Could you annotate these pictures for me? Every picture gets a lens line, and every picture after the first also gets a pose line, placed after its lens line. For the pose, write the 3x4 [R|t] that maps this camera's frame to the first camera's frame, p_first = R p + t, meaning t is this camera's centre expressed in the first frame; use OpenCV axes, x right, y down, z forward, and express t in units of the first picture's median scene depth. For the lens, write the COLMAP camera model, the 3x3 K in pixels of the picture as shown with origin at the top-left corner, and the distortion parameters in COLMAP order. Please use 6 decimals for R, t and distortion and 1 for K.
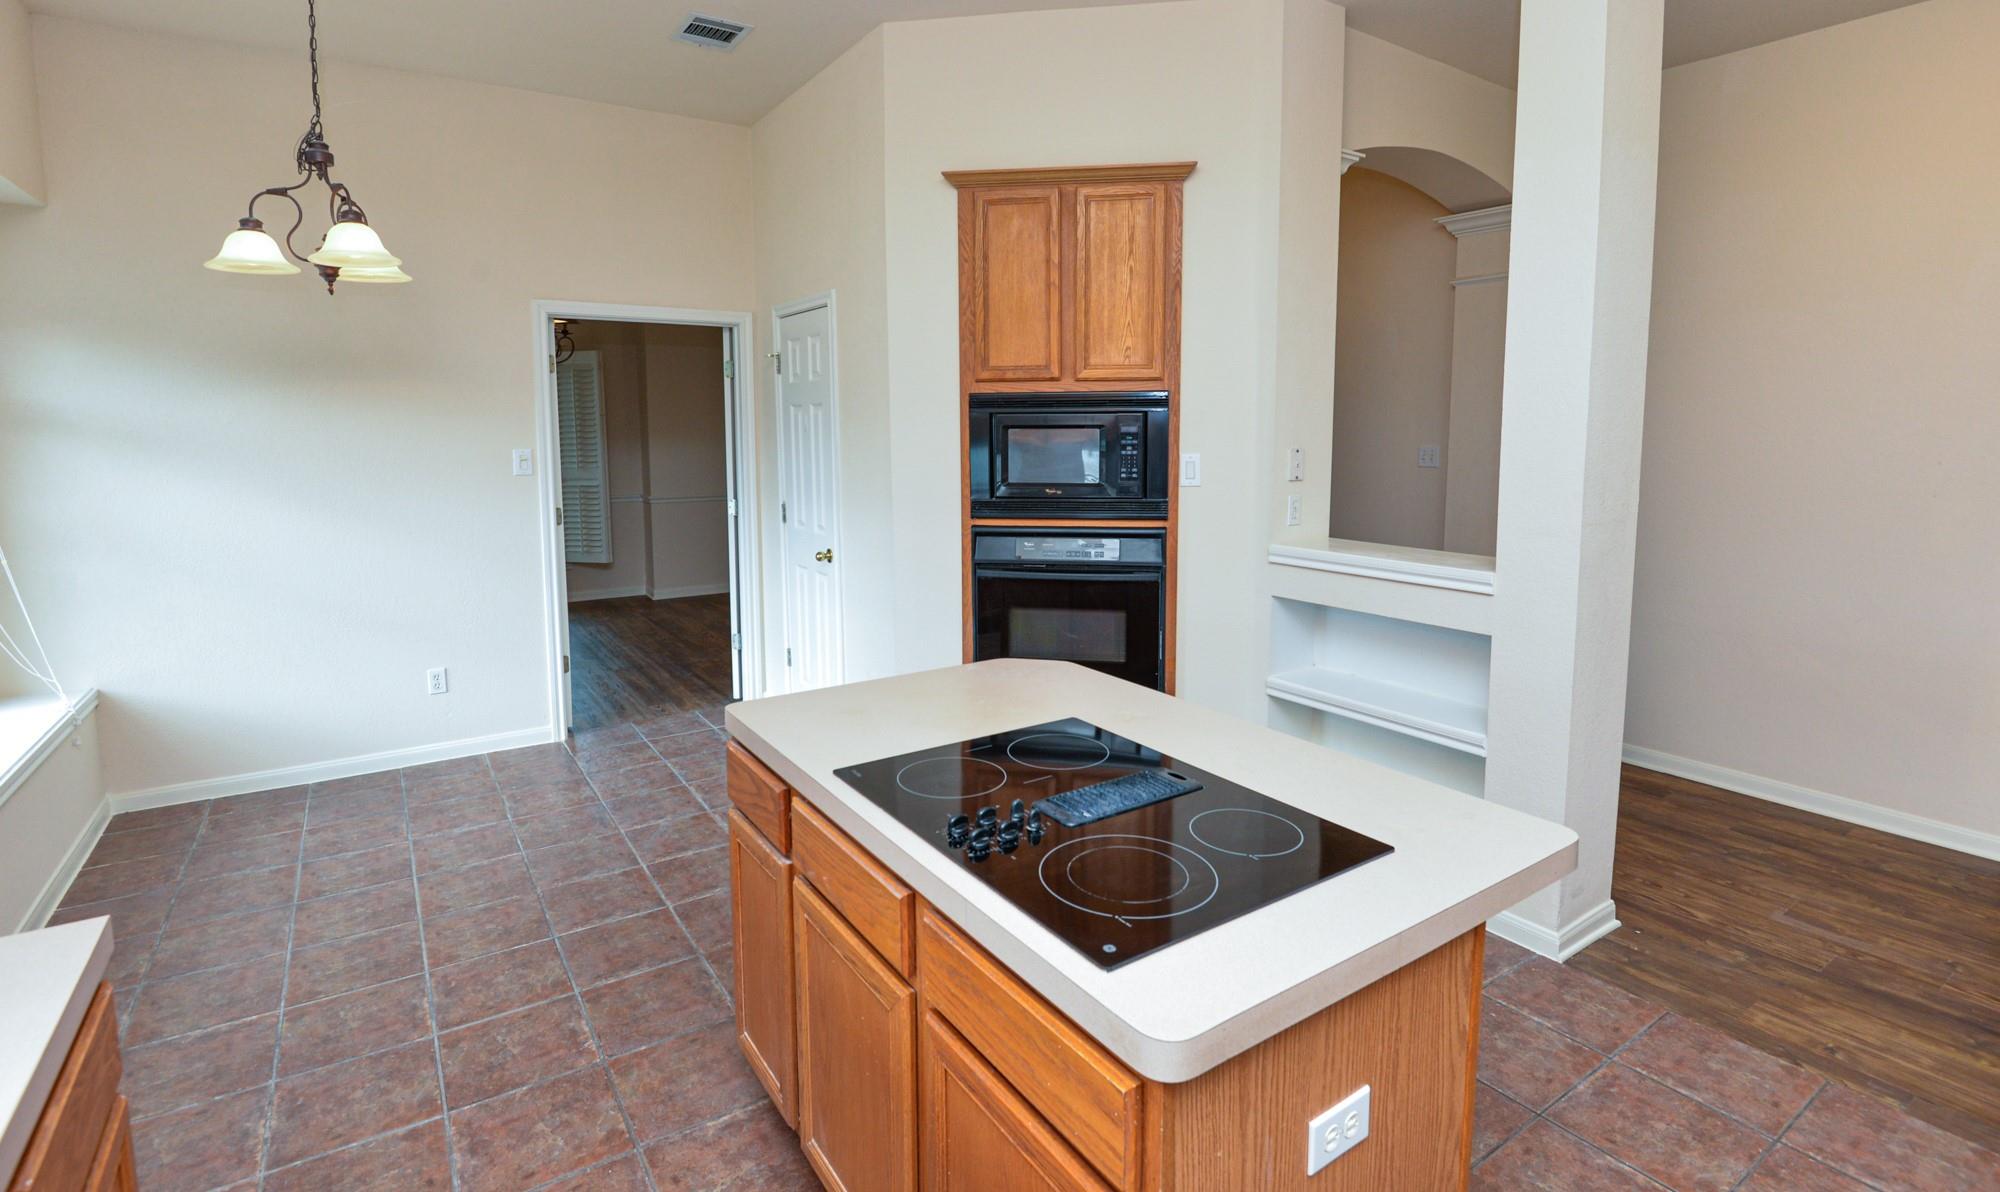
lens RADIAL K [[944.3, 0, 992.6], [0, 944.3, 512.4], [0, 0, 1]] dist [-0.011908, -0.000398]
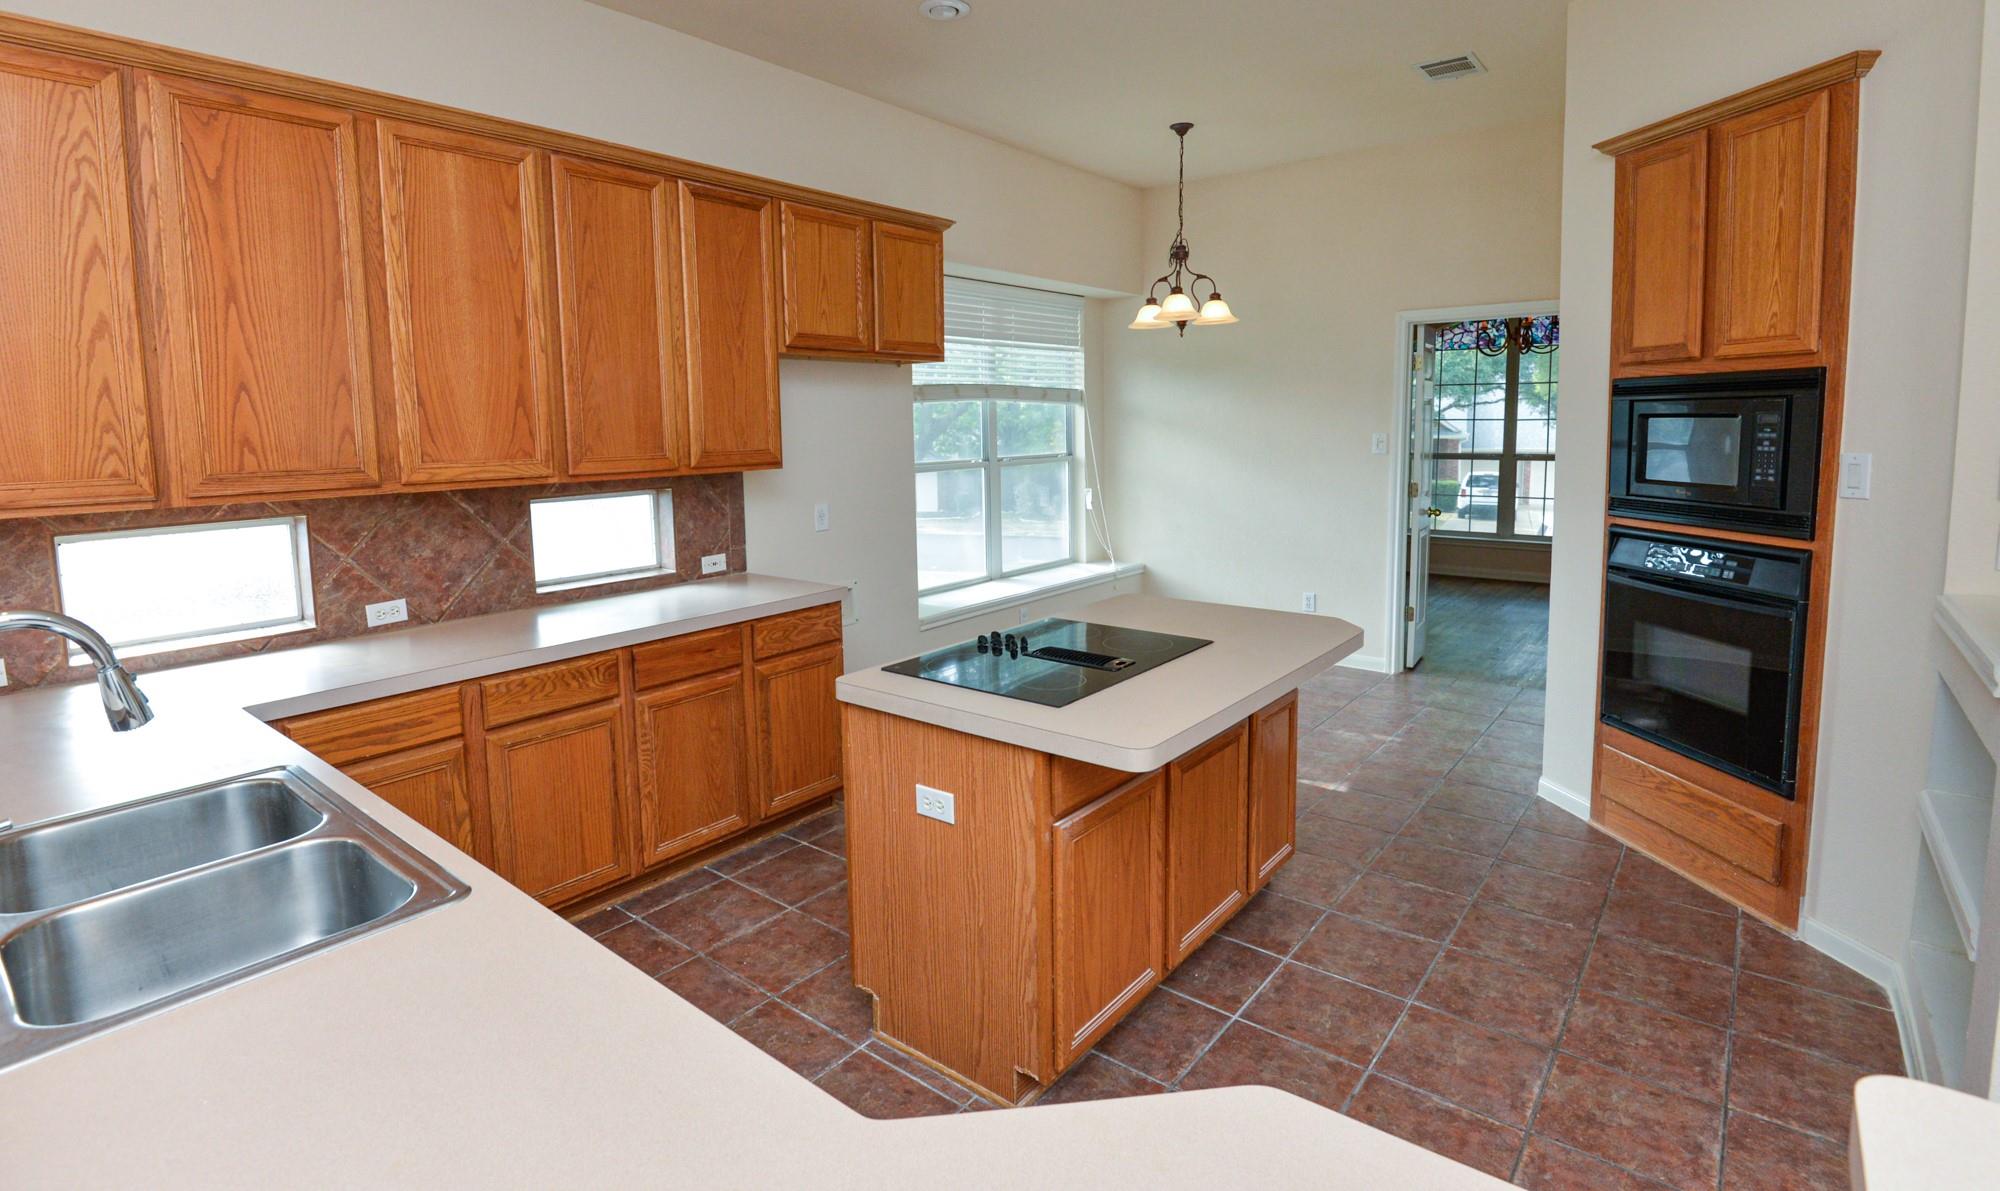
lens RADIAL K [[944.3, 0, 992.6], [0, 944.3, 511.9], [0, 0, 1]] dist [-0.011908, -0.000398]
pose [[0.313503, 0.093436, -0.944979, 0.672843], [-0.076827, 0.994381, 0.072833, -0.018824], [0.946474, 0.049766, 0.318919, 0.149480]]
